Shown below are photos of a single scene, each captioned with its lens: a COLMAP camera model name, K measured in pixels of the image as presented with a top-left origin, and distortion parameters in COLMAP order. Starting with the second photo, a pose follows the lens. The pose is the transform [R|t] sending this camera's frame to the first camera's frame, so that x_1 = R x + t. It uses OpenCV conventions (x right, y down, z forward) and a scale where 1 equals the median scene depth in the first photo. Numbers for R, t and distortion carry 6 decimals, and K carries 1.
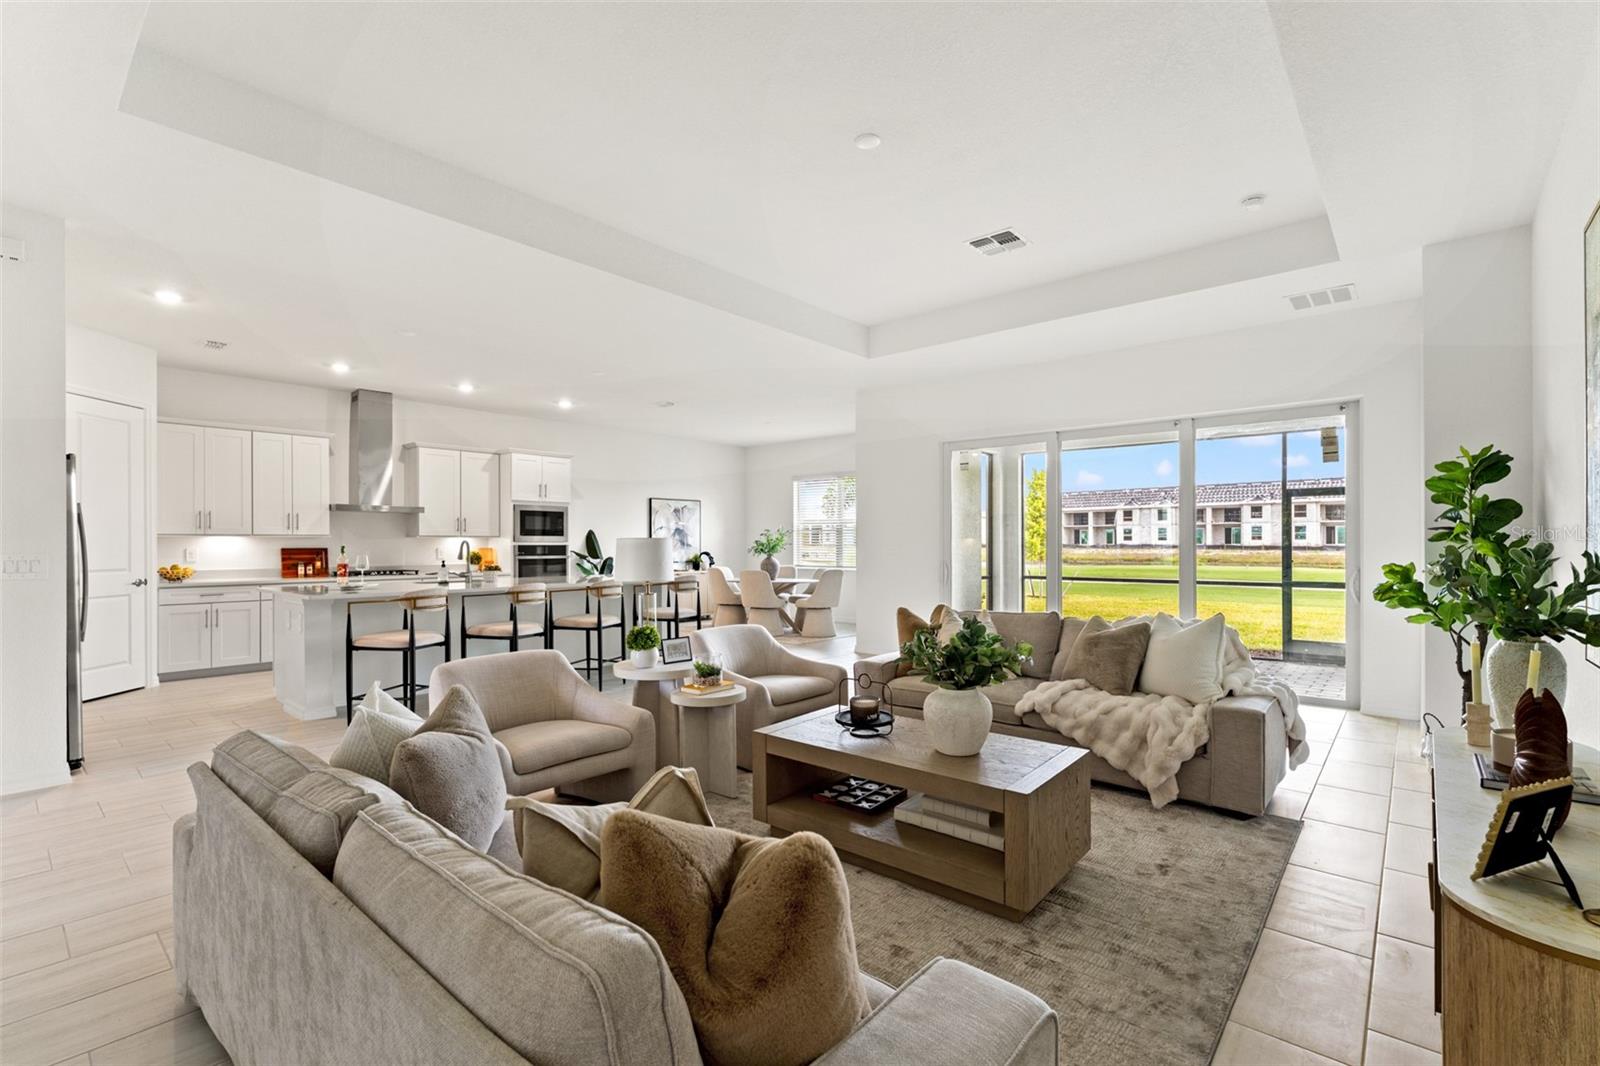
lens RADIAL K [[715.2, 0, 779.3], [0, 715.2, 543.0], [0, 0, 1]] dist [0.003650, -0.001231]
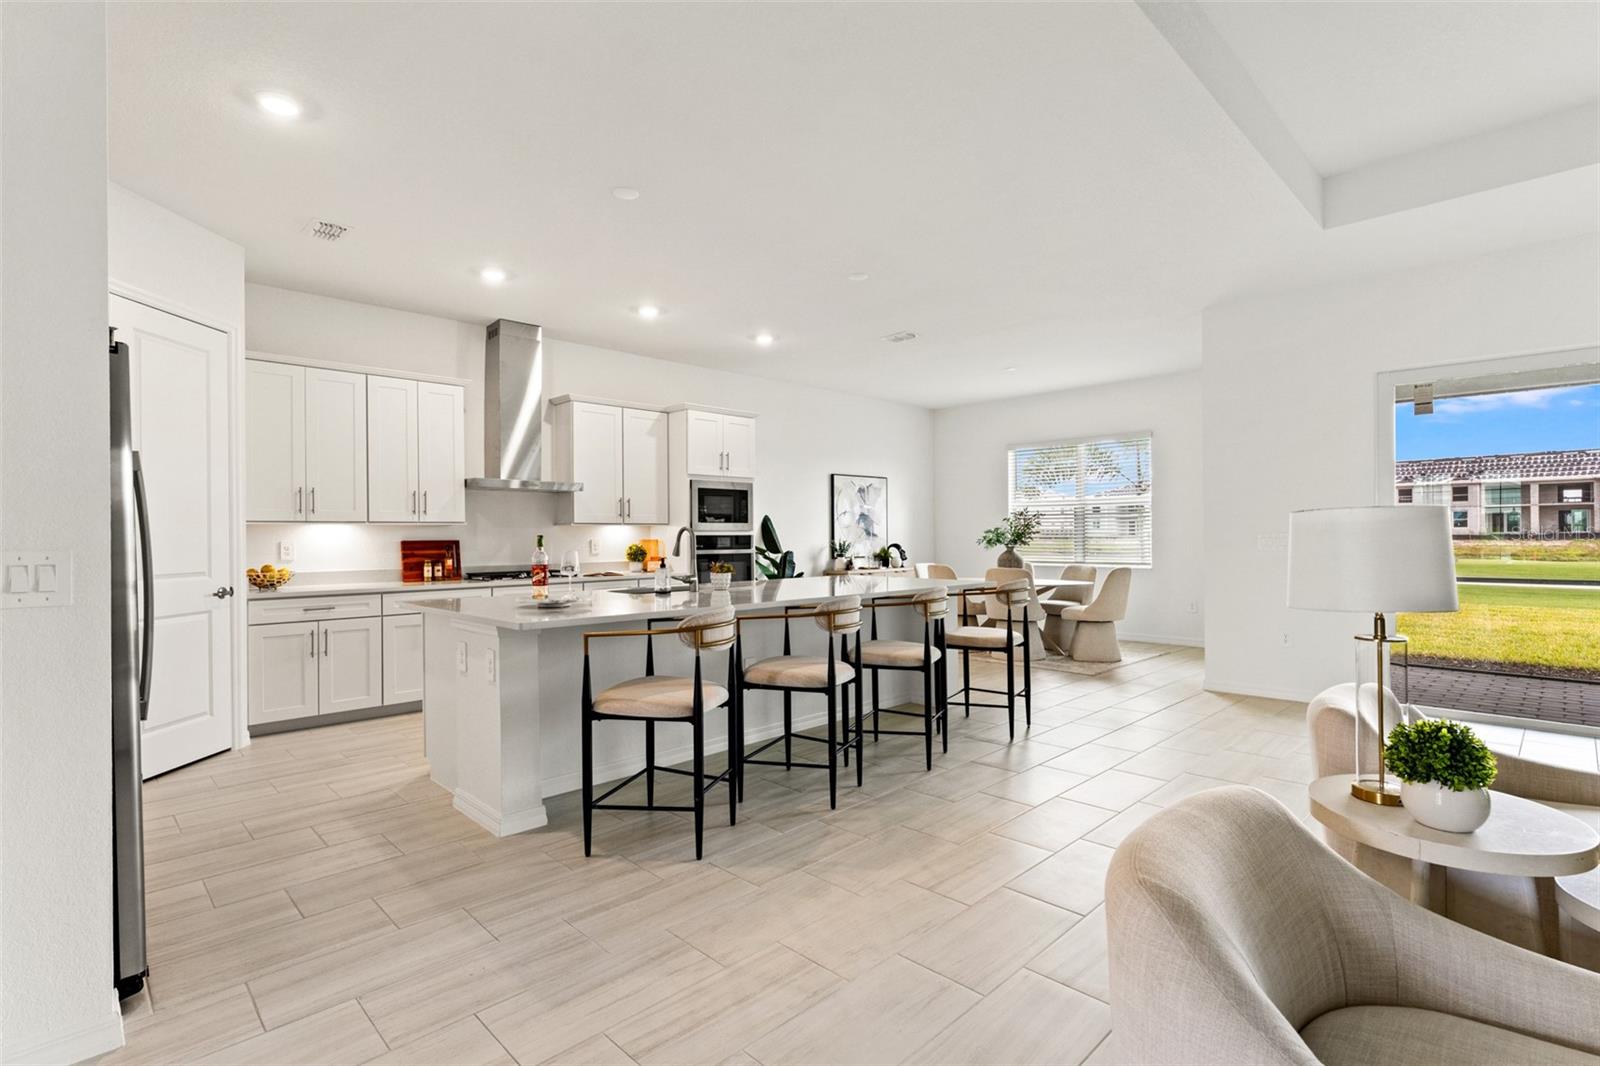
lens RADIAL K [[745.7, 0, 781.7], [0, 745.7, 546.9], [0, 0, 1]] dist [-0.001159, 0.001892]
pose [[0.997552, -0.004284, -0.069797, -0.242045], [0.005391, 0.999863, 0.015672, 0.003562], [0.069721, -0.016010, 0.997438, 0.257330]]
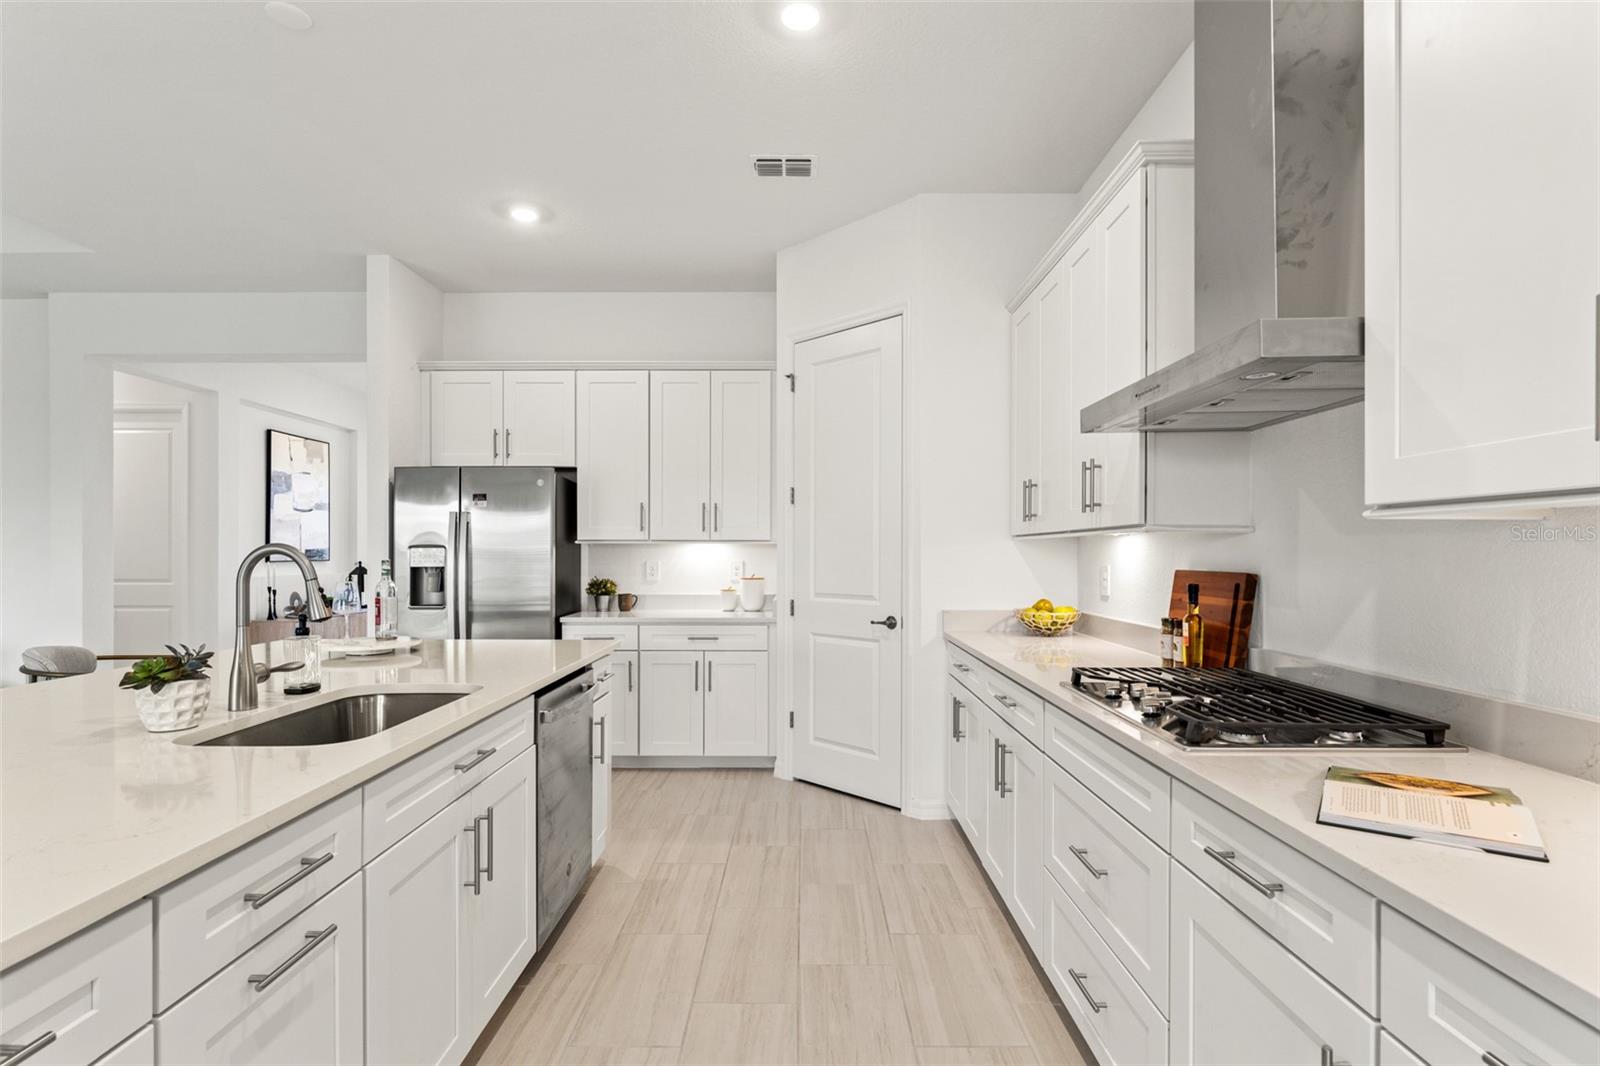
lens RADIAL K [[791.6, 0, 795.2], [0, 791.6, 549.0], [0, 0, 1]] dist [0.002118, 0.000258]
pose [[-0.737450, -0.002425, -0.675398, -0.304664], [0.000491, 0.999991, -0.004127, -0.000319], [0.675402, -0.003375, -0.737442, 1.058316]]
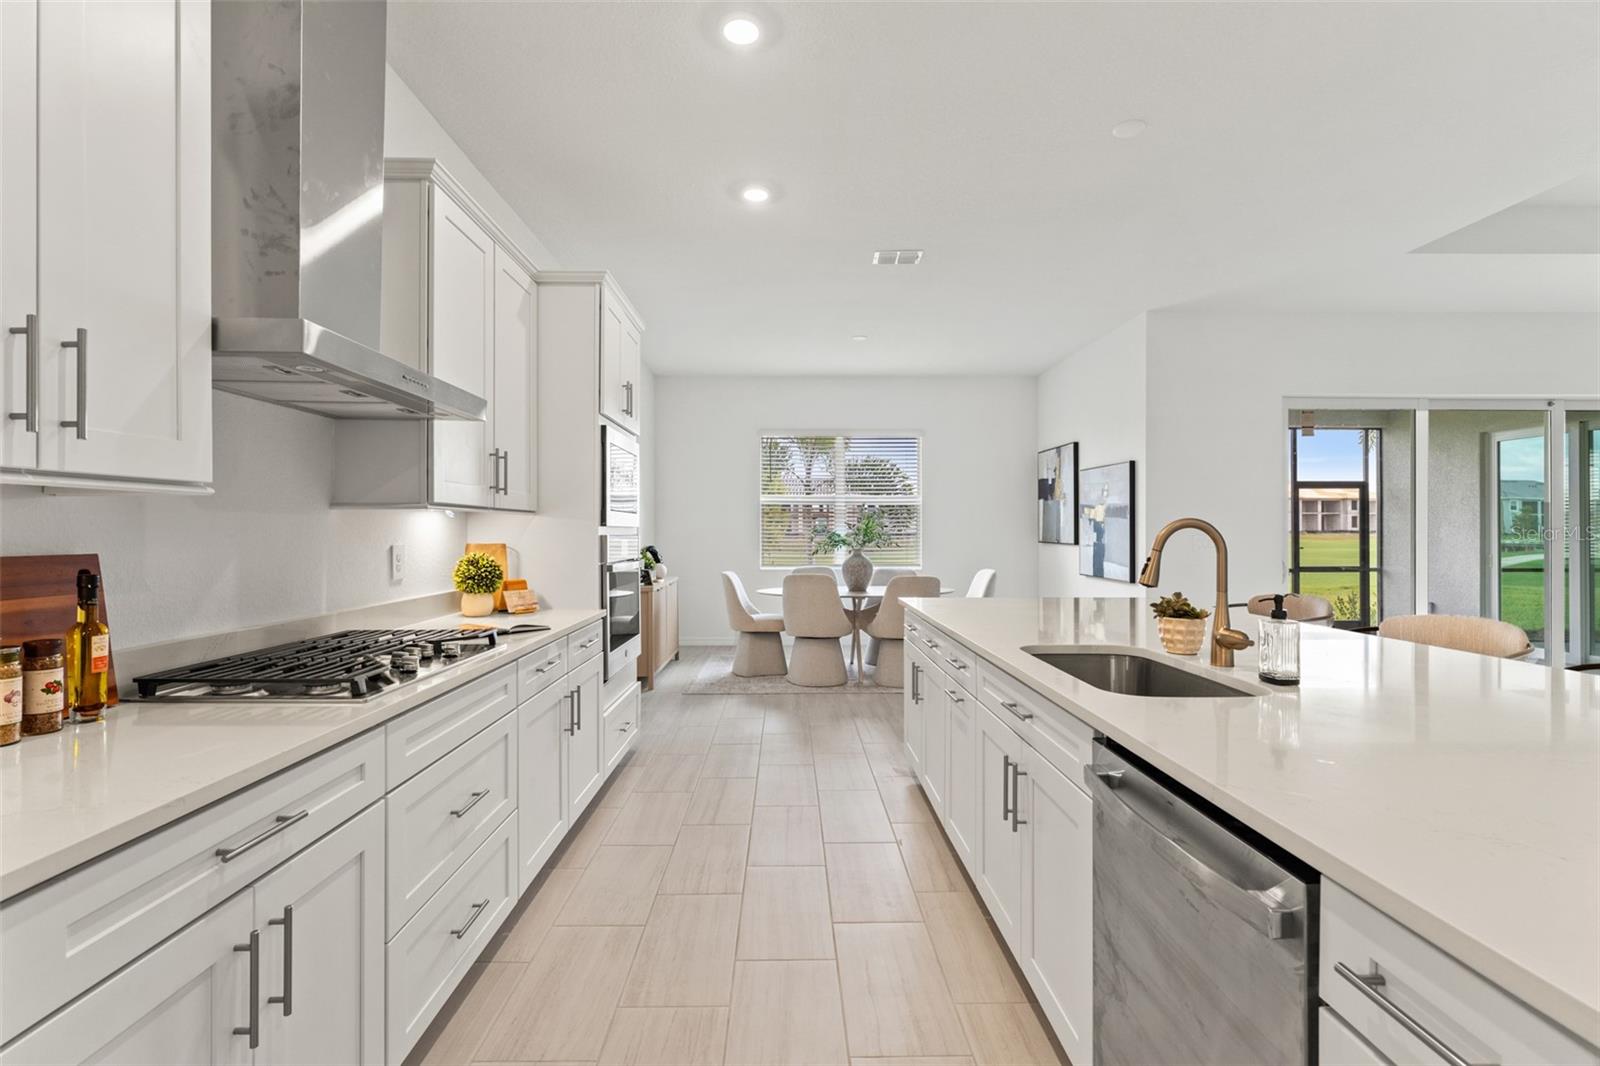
lens RADIAL K [[745.7, 0, 801.8], [0, 745.7, 527.7], [0, 0, 1]] dist [-0.001159, 0.001892]
pose [[0.722914, 0.003037, 0.690931, -0.608598], [0.000023, 0.999990, -0.004419, 0.000851], [-0.690938, 0.003210, 0.722907, 0.702094]]
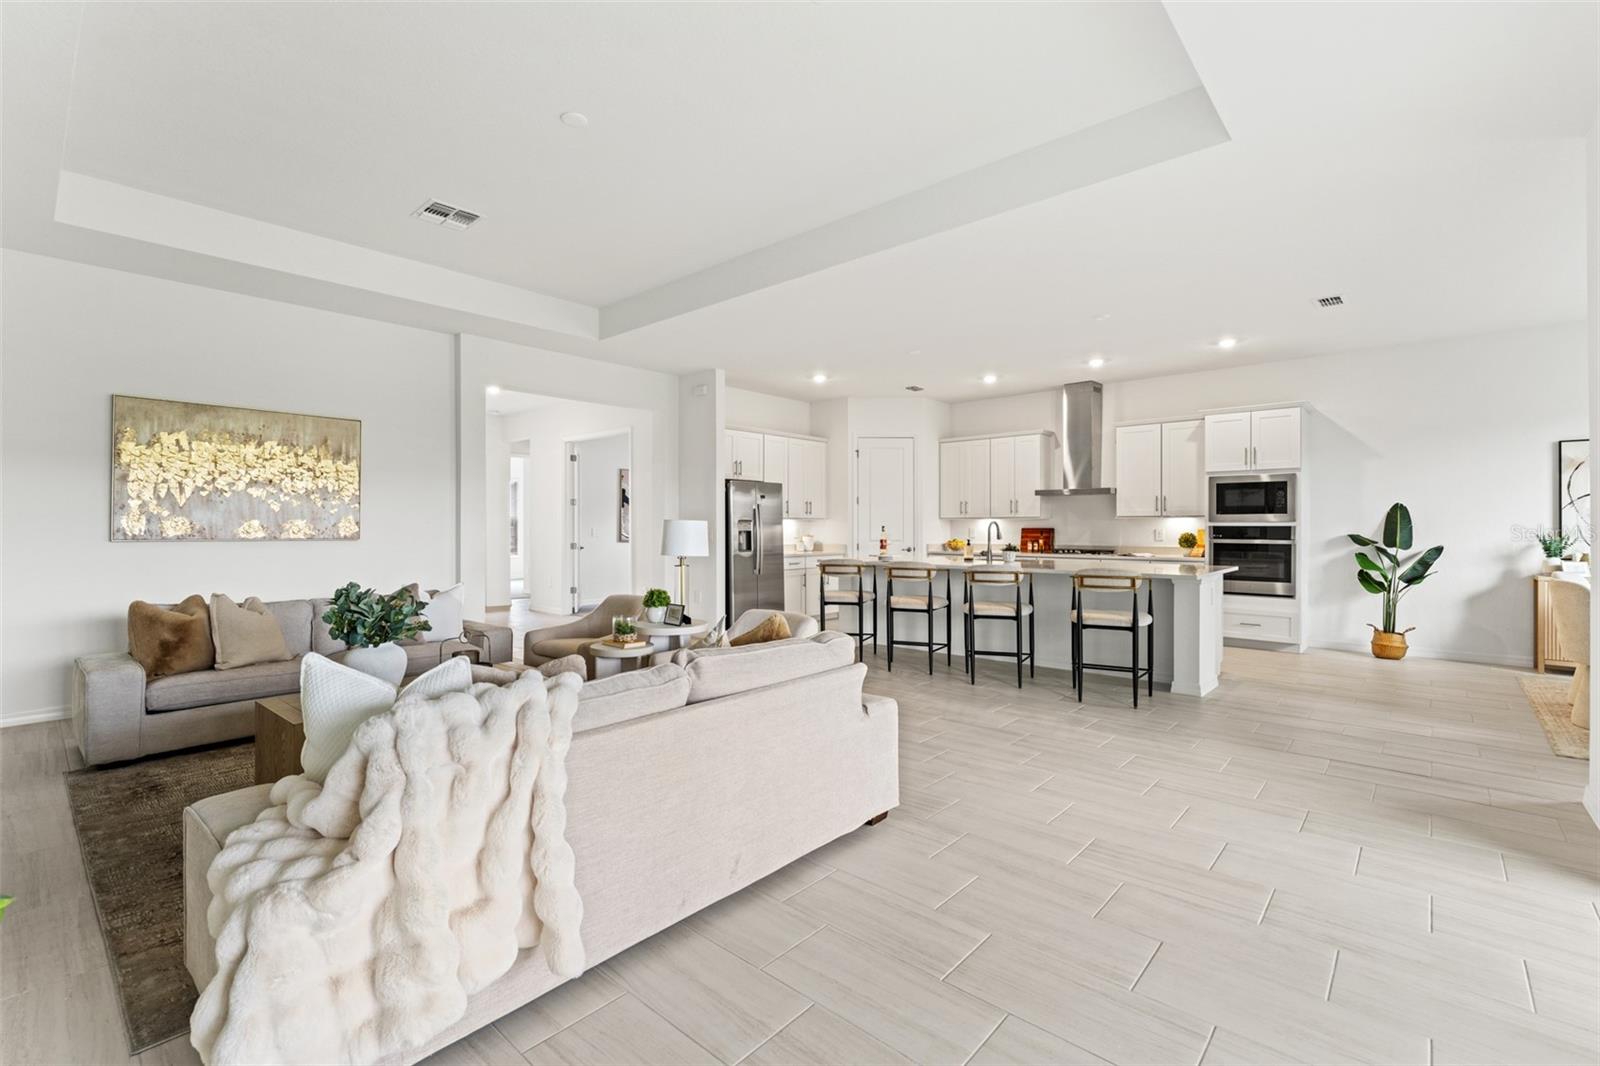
lens RADIAL K [[715.2, 0, 797.6], [0, 715.2, 524.7], [0, 0, 1]] dist [0.003650, -0.001231]
pose [[0.022817, 0.000817, -0.999739, 0.485967], [0.001661, 0.999998, 0.000855, -0.000143], [0.999738, -0.001680, 0.022816, 0.542605]]
